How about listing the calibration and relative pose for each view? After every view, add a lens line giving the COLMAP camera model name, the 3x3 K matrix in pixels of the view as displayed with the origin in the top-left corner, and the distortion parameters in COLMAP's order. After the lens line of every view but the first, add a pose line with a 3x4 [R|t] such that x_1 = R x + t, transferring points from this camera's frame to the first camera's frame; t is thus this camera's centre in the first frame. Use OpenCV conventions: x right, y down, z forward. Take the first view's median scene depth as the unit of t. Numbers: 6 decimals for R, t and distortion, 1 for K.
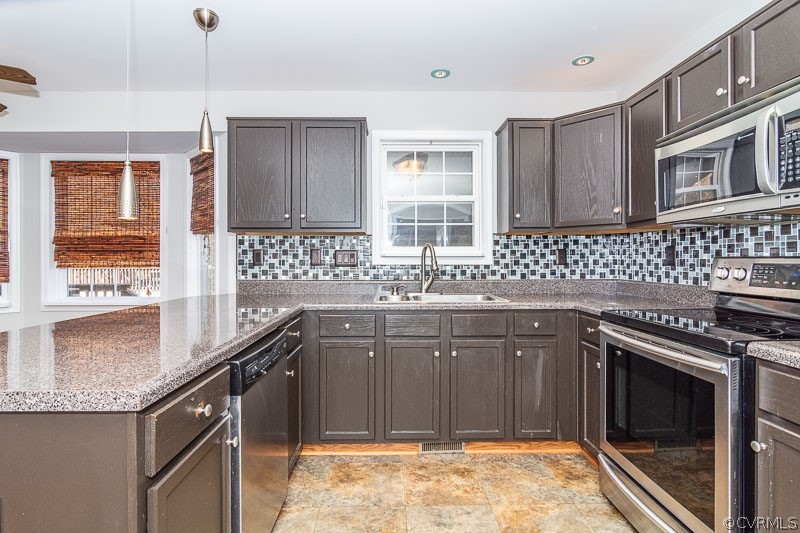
lens RADIAL K [[391.5, 0, 400.0], [0, 391.5, 266.5], [0, 0, 1]] dist [-0.002567, -0.000418]
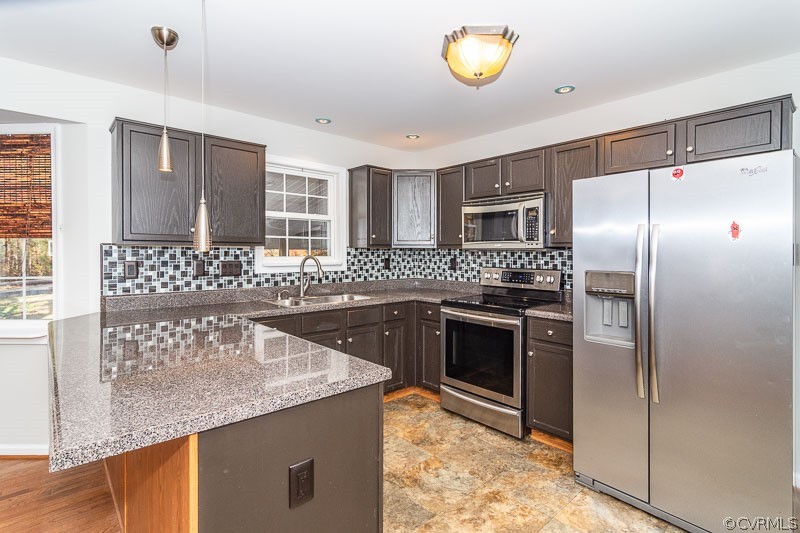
lens RADIAL K [[392.0, 0, 401.1], [0, 392.0, 259.6], [0, 0, 1]] dist [0.002385, 0.000044]
pose [[0.750159, -0.008979, 0.661197, -0.493142], [0.004569, 0.999954, 0.008395, -0.051779], [-0.661242, -0.003277, 0.750166, -0.101744]]
